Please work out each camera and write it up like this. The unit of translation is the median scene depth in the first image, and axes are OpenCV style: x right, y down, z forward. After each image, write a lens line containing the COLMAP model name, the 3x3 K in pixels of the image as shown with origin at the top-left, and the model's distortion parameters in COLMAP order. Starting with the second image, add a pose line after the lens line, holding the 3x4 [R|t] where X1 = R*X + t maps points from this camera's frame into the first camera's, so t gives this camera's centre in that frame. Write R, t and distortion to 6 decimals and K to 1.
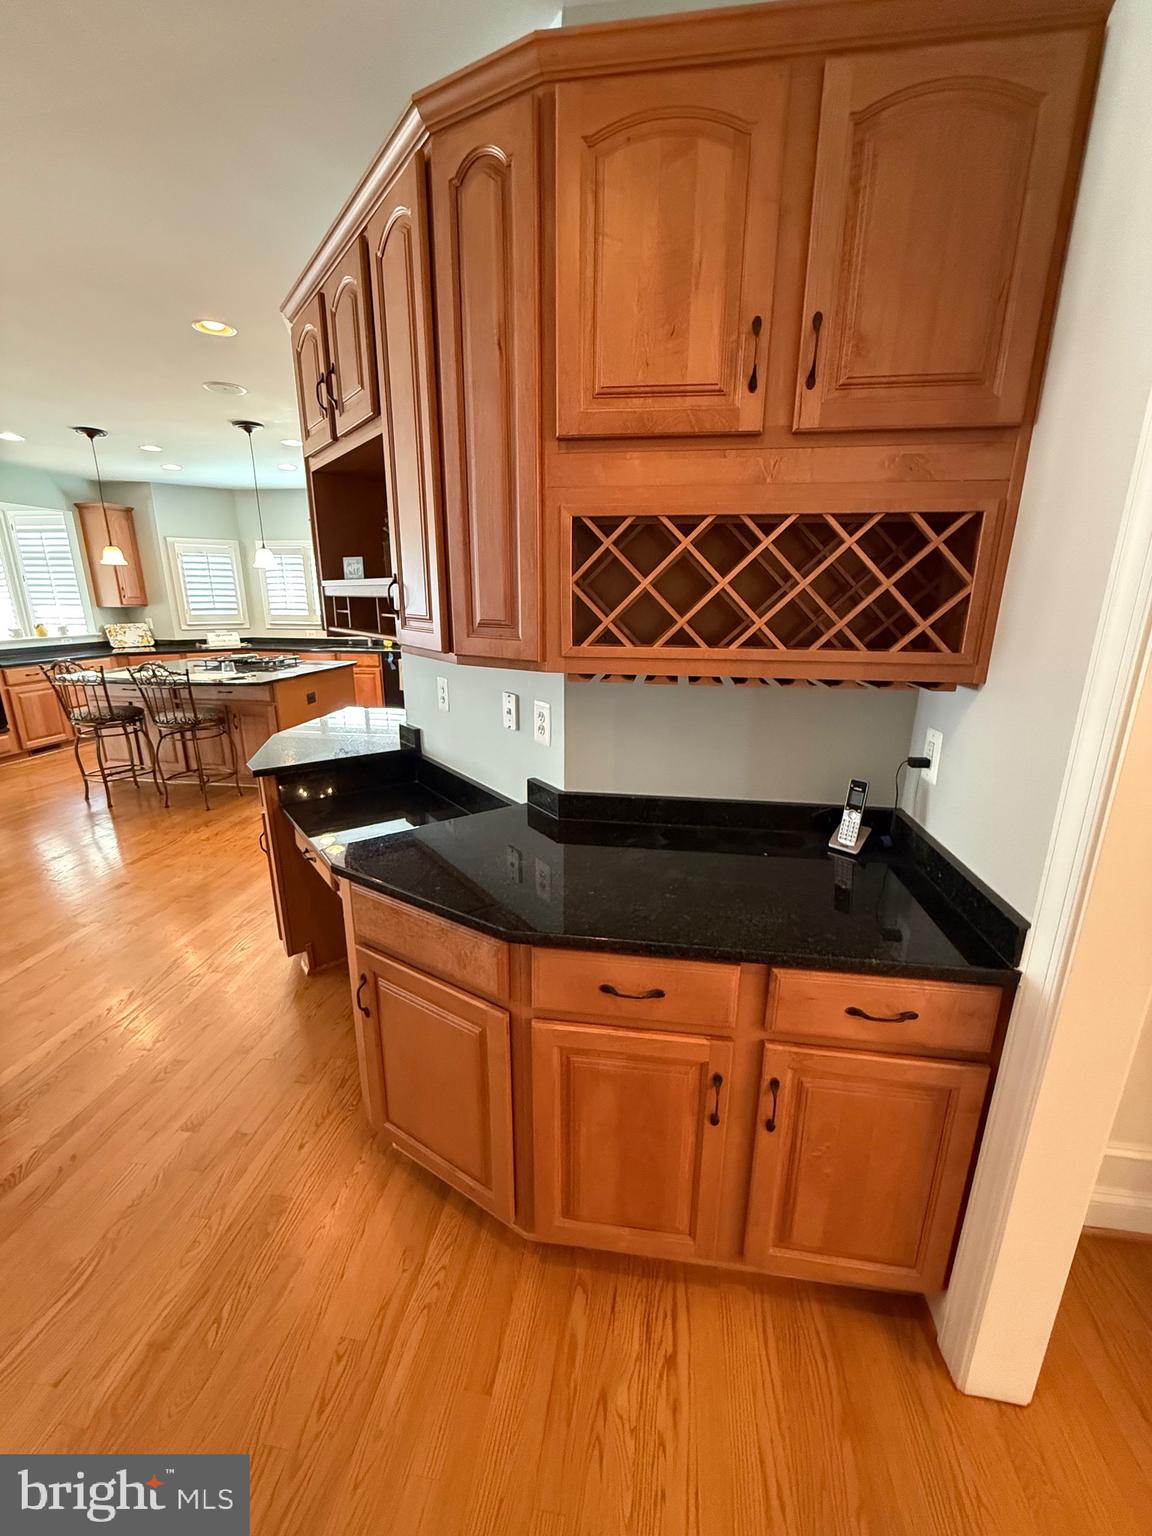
lens RADIAL K [[618.7, 0, 575.8], [0, 618.7, 771.3], [0, 0, 1]] dist [0.001874, 0.000082]
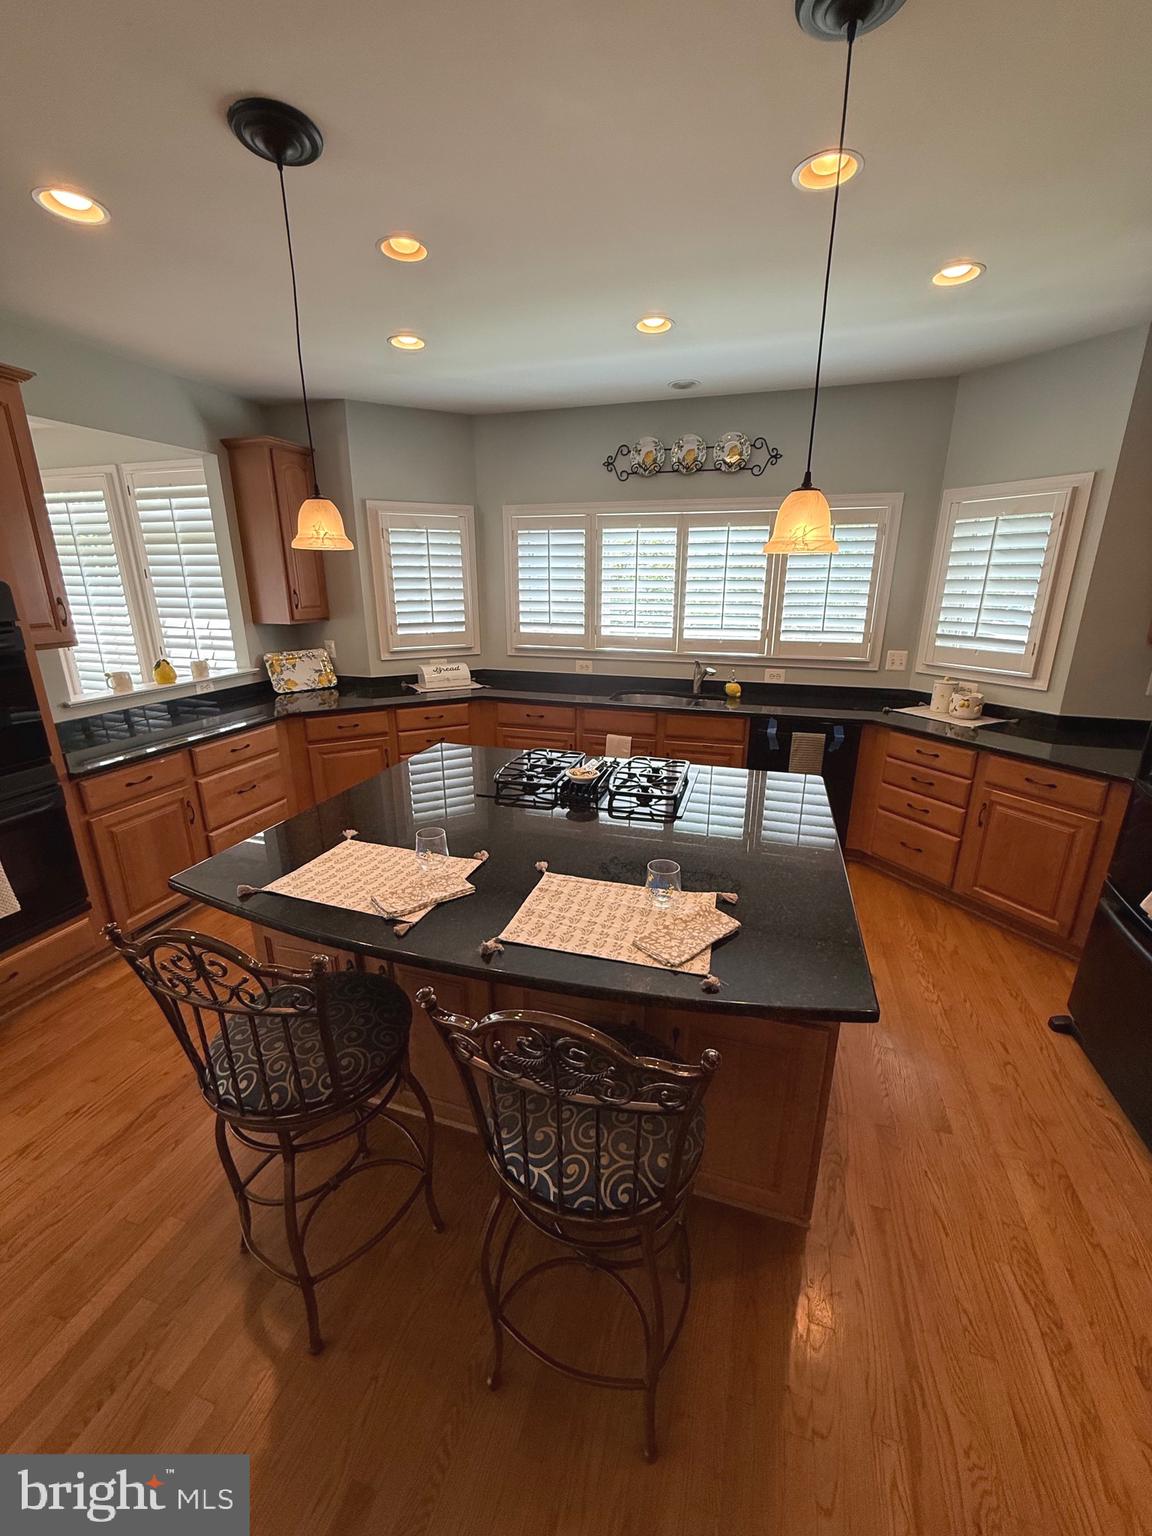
lens RADIAL K [[618.7, 0, 576.0], [0, 618.7, 768.4], [0, 0, 1]] dist [0.001874, 0.000082]
pose [[0.986912, 0.042316, -0.155608, -0.372027], [-0.036733, 0.998580, 0.038584, -0.161354], [0.157020, -0.032363, 0.987065, 0.462652]]
